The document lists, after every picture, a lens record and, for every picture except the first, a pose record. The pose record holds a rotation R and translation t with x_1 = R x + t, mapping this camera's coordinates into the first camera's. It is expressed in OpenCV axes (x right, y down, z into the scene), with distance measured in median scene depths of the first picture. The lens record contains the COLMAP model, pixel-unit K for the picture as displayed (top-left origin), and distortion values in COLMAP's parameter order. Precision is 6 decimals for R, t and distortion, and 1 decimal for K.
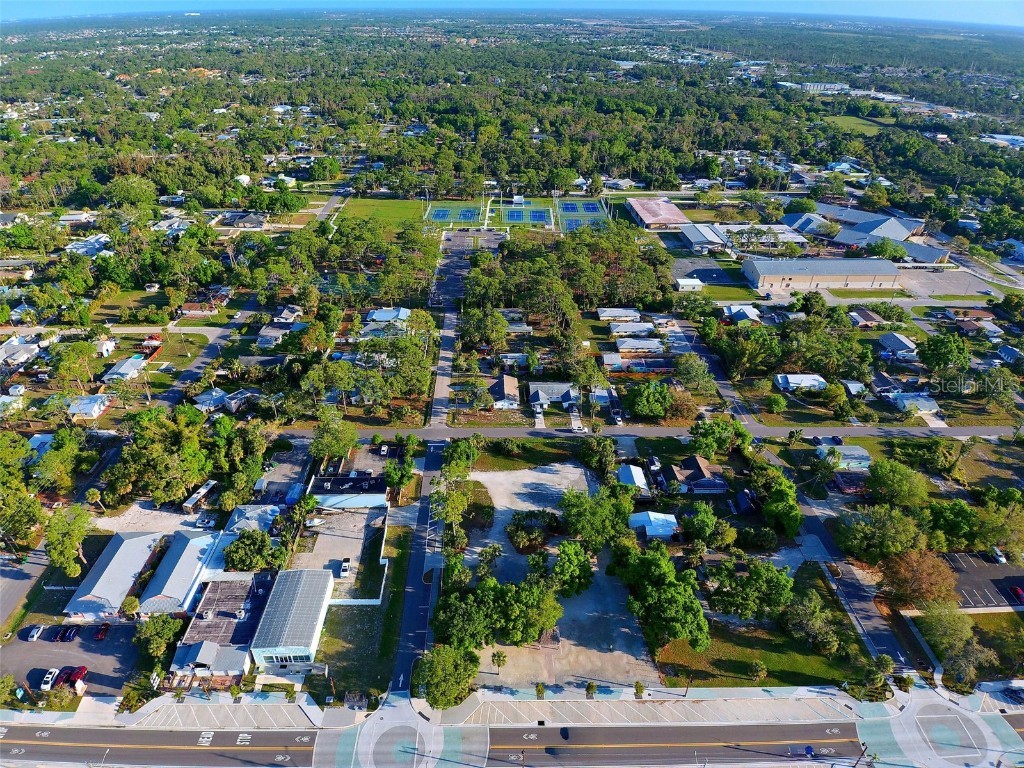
lens RADIAL K [[609.3, 0, 496.8], [0, 609.3, 397.9], [0, 0, 1]] dist [0.094216, -0.125128]
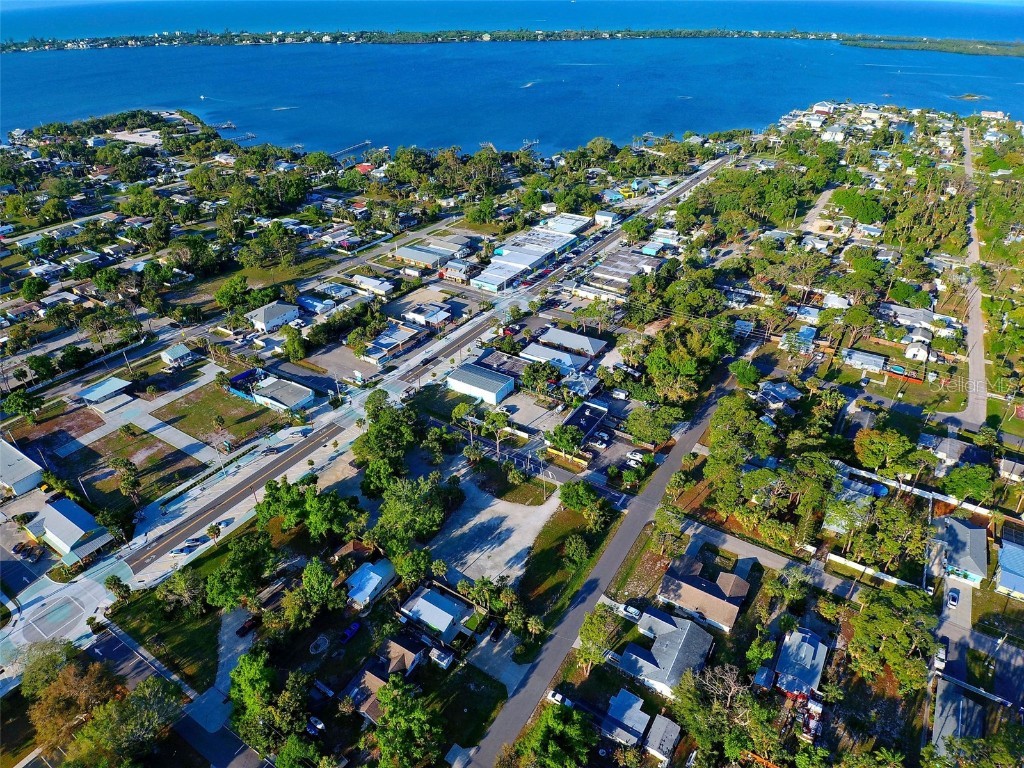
lens RADIAL K [[609.3, 0, 496.8], [0, 609.3, 397.9], [0, 0, 1]] dist [0.094216, -0.125128]
pose [[-0.556133, 0.458335, -0.693286, 0.683104], [-0.443252, 0.542067, 0.713927, -0.693657], [0.703025, 0.704338, -0.098304, 1.074648]]
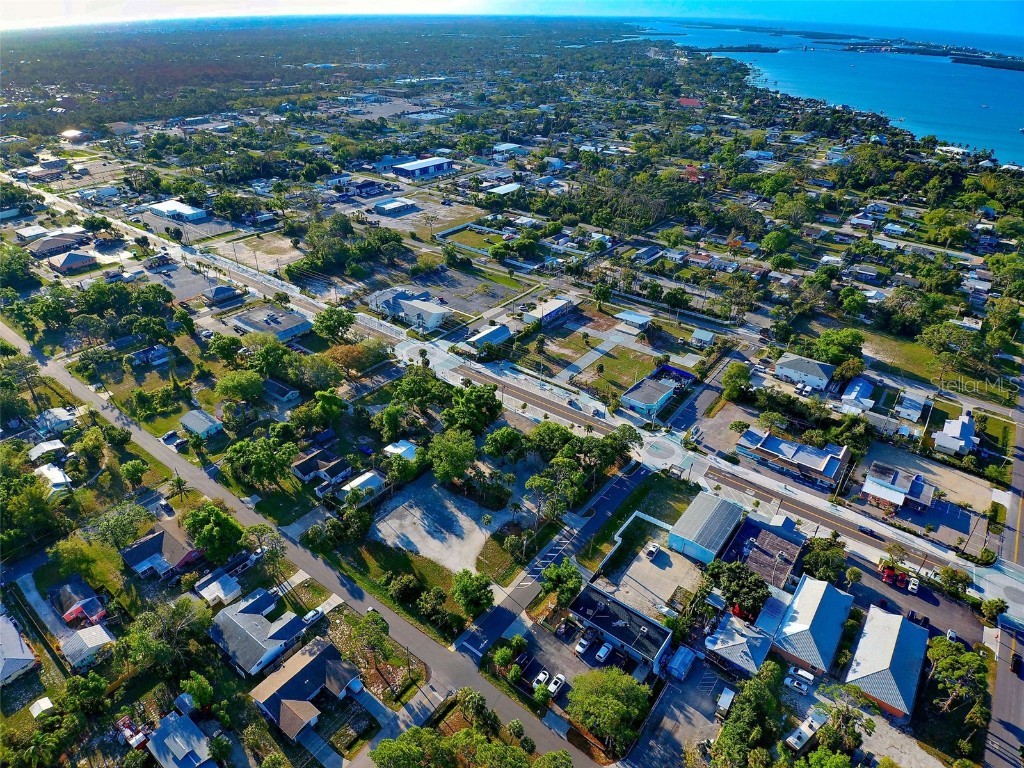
lens RADIAL K [[609.3, 0, 496.8], [0, 609.3, 397.9], [0, 0, 1]] dist [0.094216, -0.125128]
pose [[-0.779438, -0.343124, 0.524159, -0.487129], [0.324606, 0.494407, 0.806345, -0.771965], [-0.535824, 0.798641, -0.273979, 1.191391]]
